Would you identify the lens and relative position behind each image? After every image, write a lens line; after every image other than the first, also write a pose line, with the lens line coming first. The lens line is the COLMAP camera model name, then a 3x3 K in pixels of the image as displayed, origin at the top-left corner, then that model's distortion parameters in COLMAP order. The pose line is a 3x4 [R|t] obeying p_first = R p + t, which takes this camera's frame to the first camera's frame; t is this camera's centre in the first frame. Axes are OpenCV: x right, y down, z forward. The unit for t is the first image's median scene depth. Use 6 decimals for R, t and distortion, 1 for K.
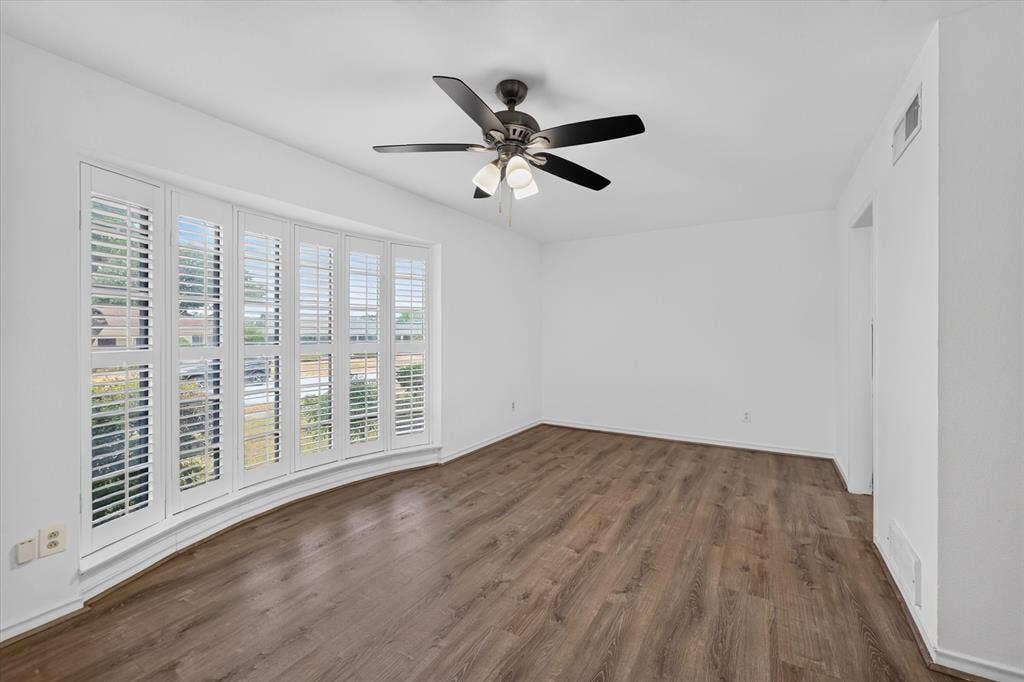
lens RADIAL K [[416.9, 0, 522.9], [0, 416.9, 337.2], [0, 0, 1]] dist [0.007137, -0.000315]
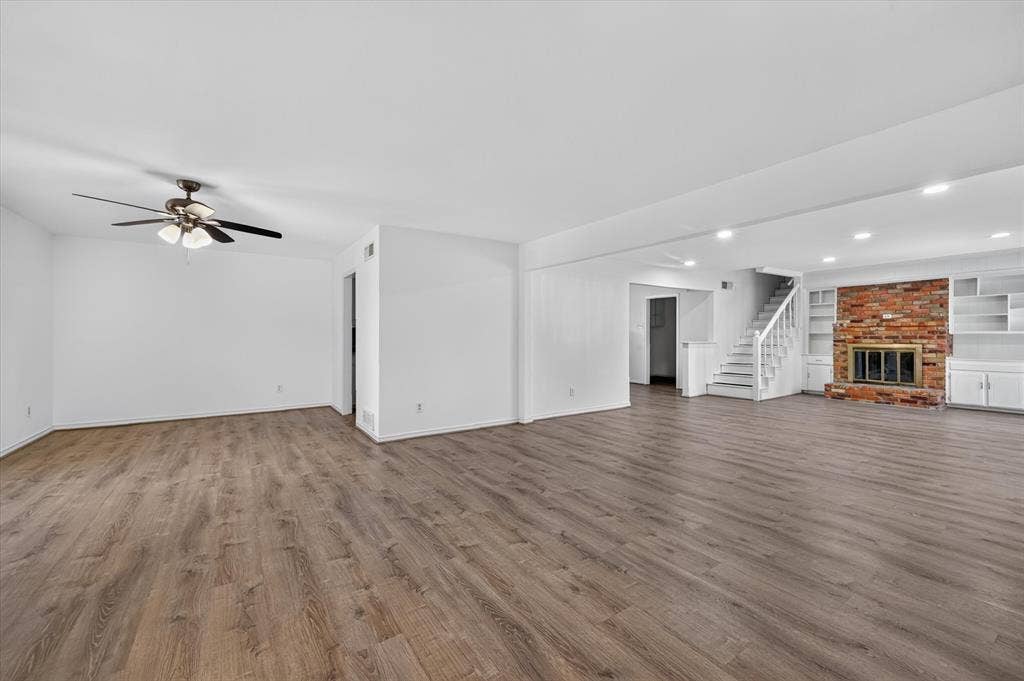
lens RADIAL K [[416.9, 0, 510.3], [0, 416.9, 338.3], [0, 0, 1]] dist [0.007137, -0.000315]
pose [[0.440466, -0.004349, 0.897759, -0.994412], [0.011885, 0.999929, -0.000986, 0.050140], [-0.897691, 0.011104, 0.440487, -0.917234]]
